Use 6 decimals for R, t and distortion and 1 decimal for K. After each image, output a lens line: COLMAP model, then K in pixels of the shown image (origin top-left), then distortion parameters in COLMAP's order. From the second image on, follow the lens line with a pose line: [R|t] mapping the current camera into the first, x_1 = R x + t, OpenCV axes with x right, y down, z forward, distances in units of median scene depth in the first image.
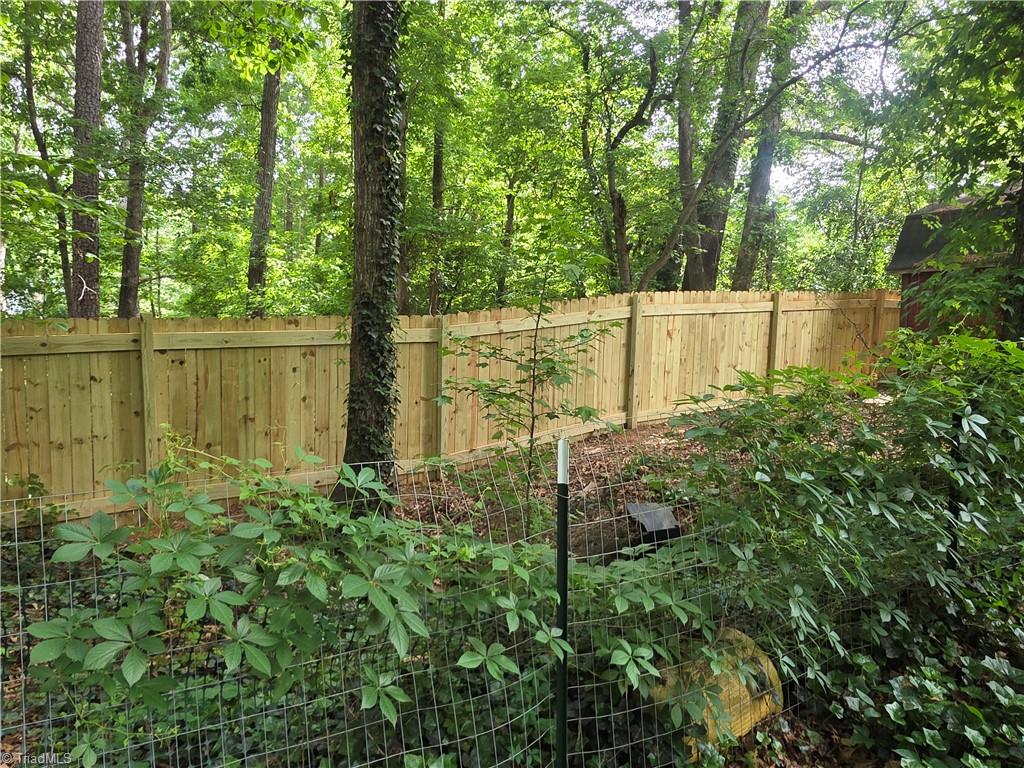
lens RADIAL K [[662.5, 0, 512.0], [0, 662.5, 384.0], [0, 0, 1]] dist [-0.002529, -0.000675]
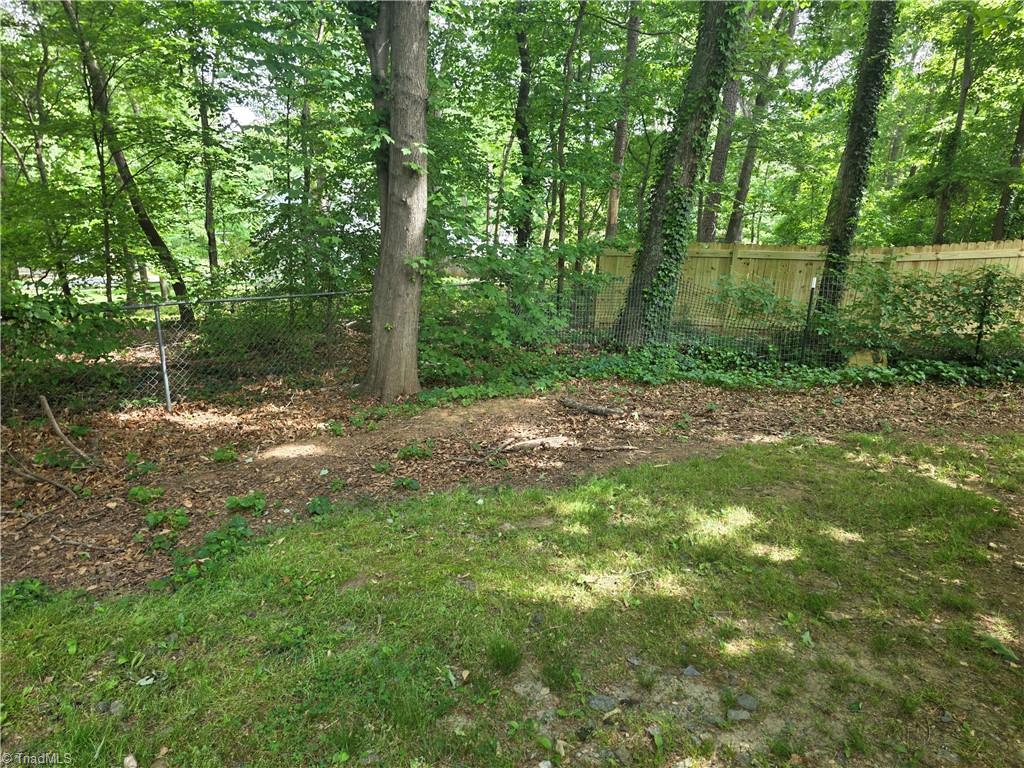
lens RADIAL K [[666.1, 0, 512.0], [0, 666.1, 384.0], [0, 0, 1]] dist [0.087121, -0.080751]
pose [[0.671376, 0.191476, -0.715955, 0.563581], [-0.112202, 0.981174, 0.157192, 0.080602], [0.732574, -0.025203, 0.680220, -0.958311]]
